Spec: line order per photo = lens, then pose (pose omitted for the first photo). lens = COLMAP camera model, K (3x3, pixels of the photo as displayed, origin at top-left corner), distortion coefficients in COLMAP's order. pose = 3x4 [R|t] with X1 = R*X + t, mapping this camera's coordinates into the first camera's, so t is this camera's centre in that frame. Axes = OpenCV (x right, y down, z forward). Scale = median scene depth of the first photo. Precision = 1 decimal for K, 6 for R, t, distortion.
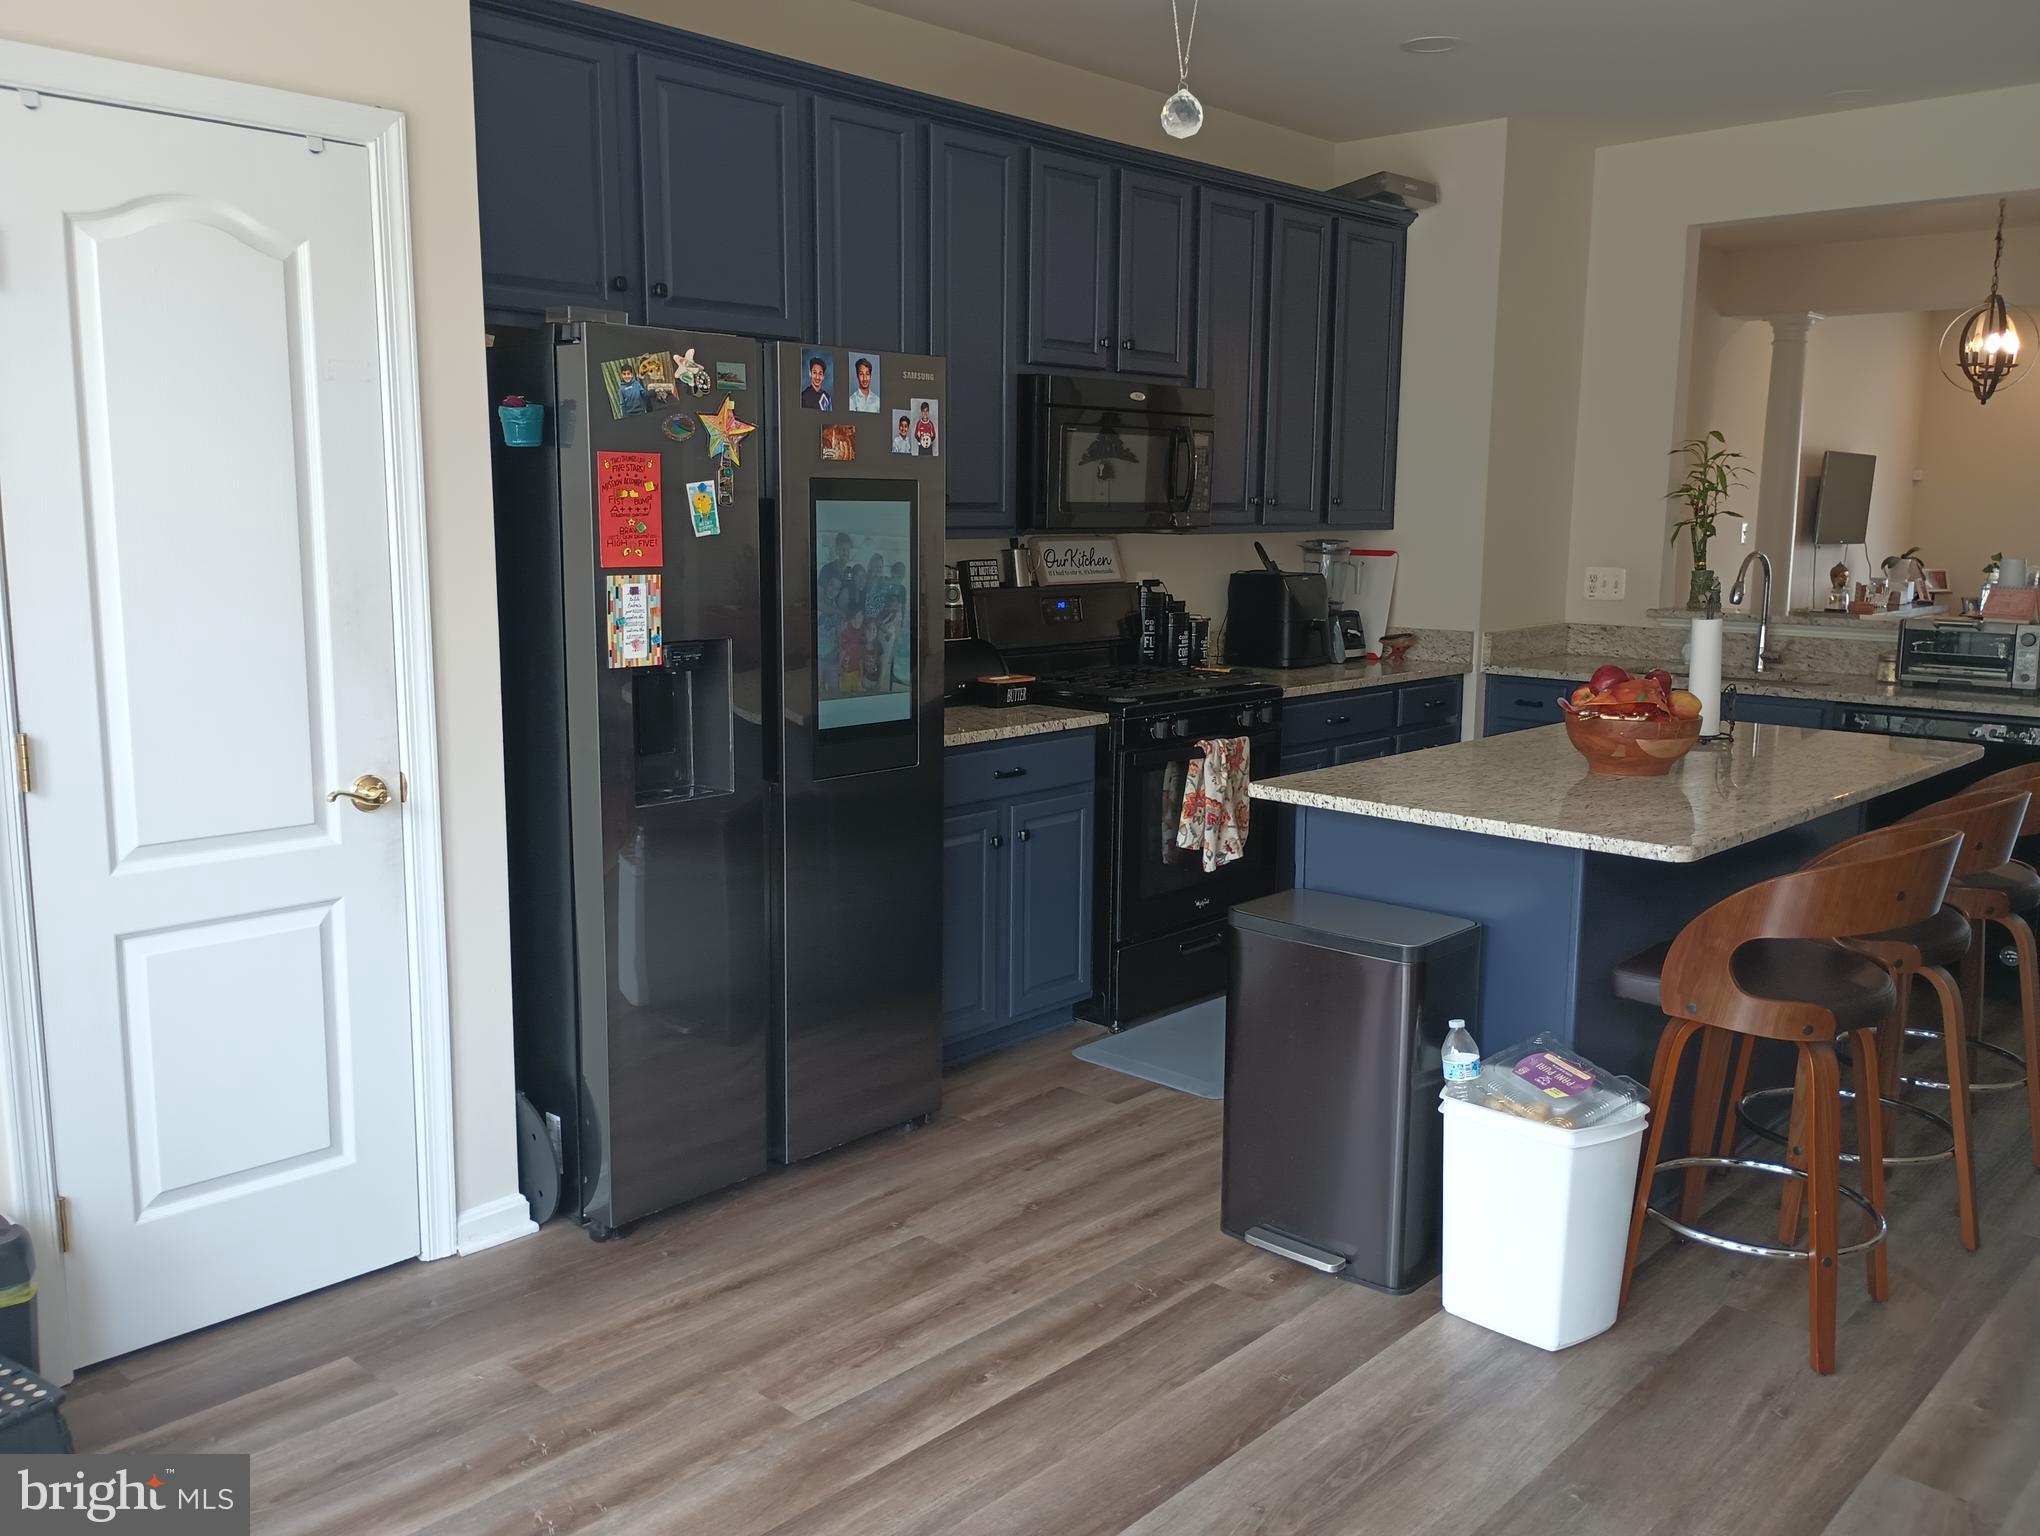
lens RADIAL K [[1692.6, 0, 1028.4], [0, 1692.6, 754.5], [0, 0, 1]] dist [0.057439, -0.070905]
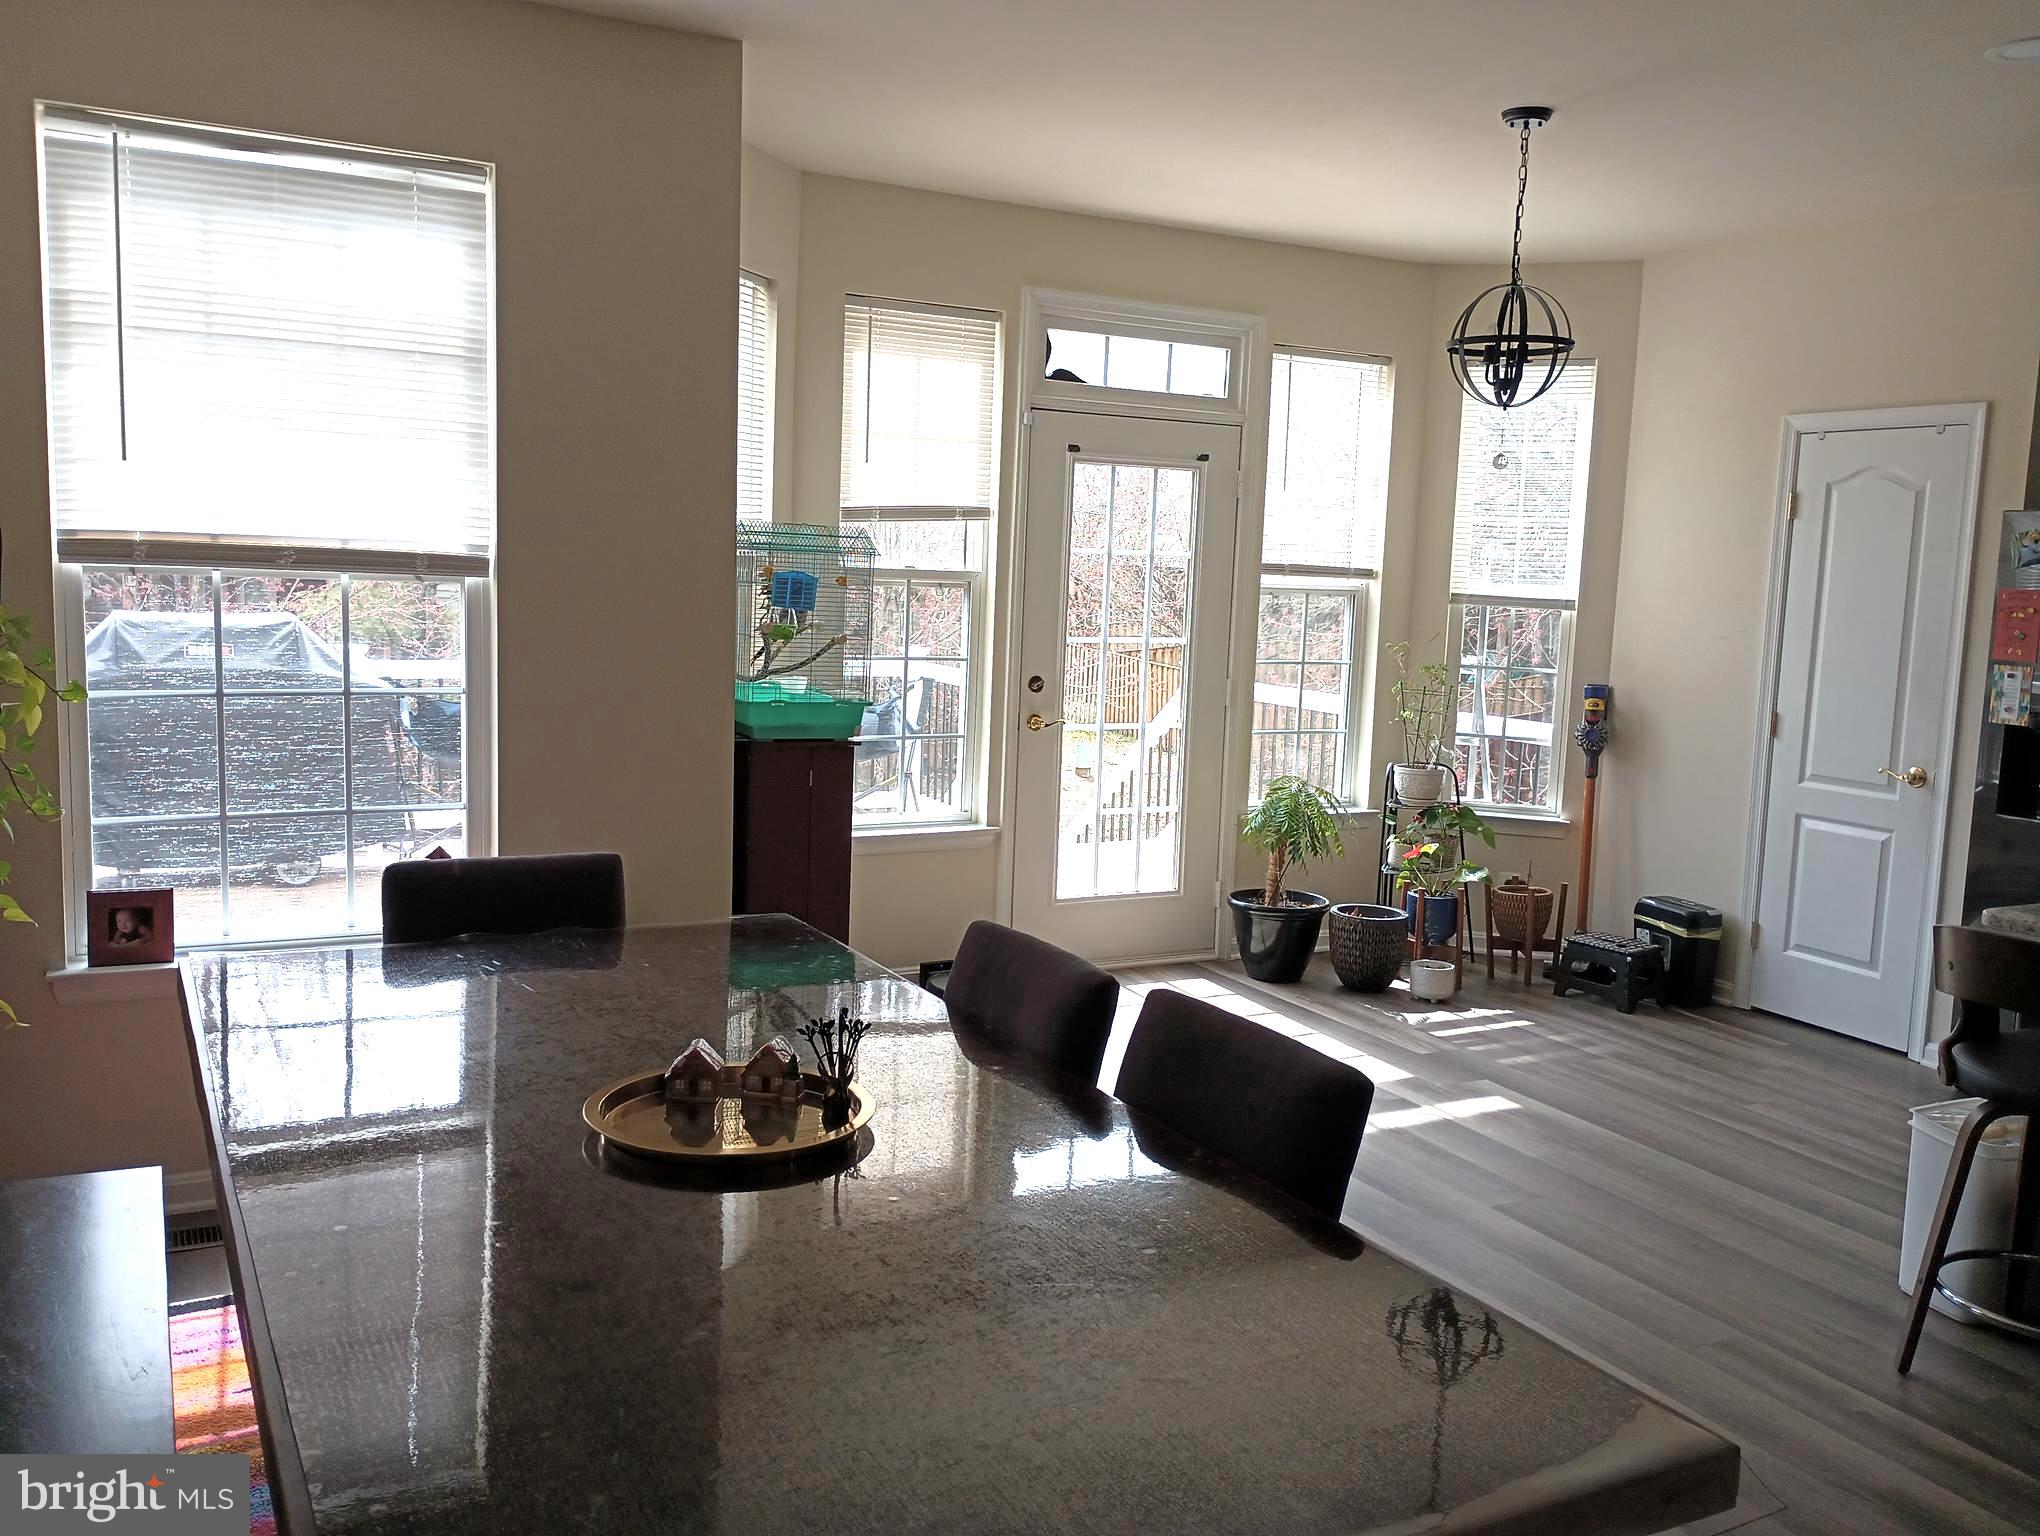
lens RADIAL K [[1691.8, 0, 1020.0], [0, 1691.8, 768.0], [0, 0, 1]] dist [0.060421, -0.067898]
pose [[-0.330106, 0.093185, -0.939333, 1.749958], [-0.186648, 0.969024, 0.161724, -0.110373], [0.925307, 0.228711, -0.302488, 0.725471]]
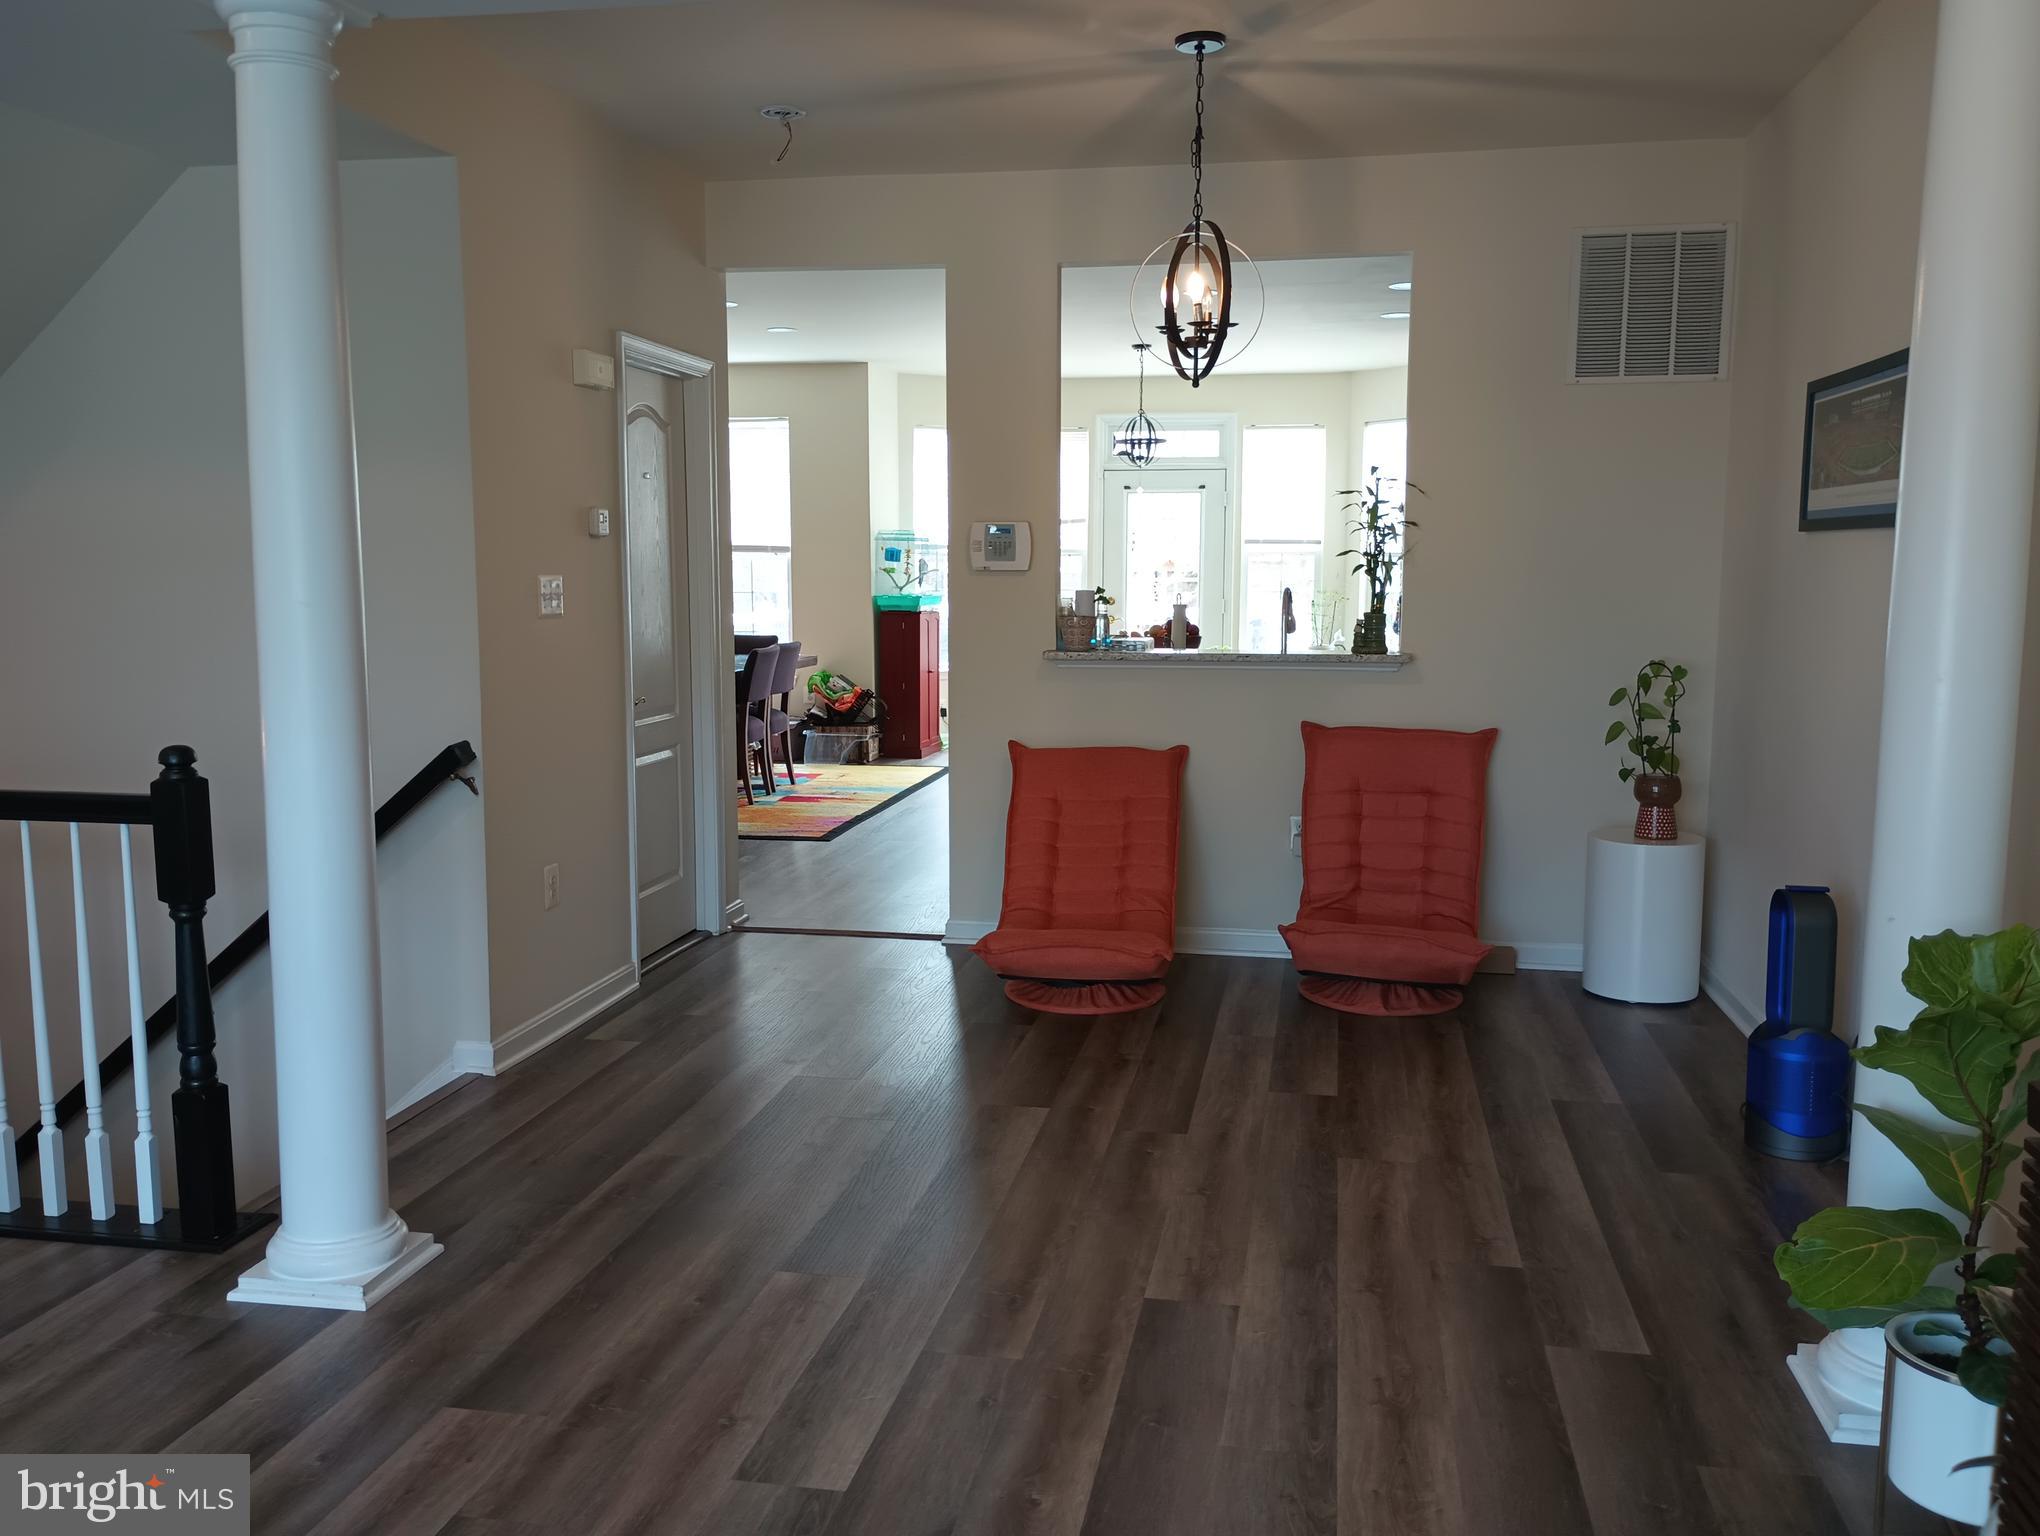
lens RADIAL K [[1682.8, 0, 1019.5], [0, 1682.8, 794.1], [0, 0, 1]] dist [0.020810, 0.003059]
pose [[-0.846571, 0.058628, -0.529037, 2.362302], [-0.091393, 0.963144, 0.252984, -0.517346], [0.524371, 0.262519, -0.810011, 3.946999]]
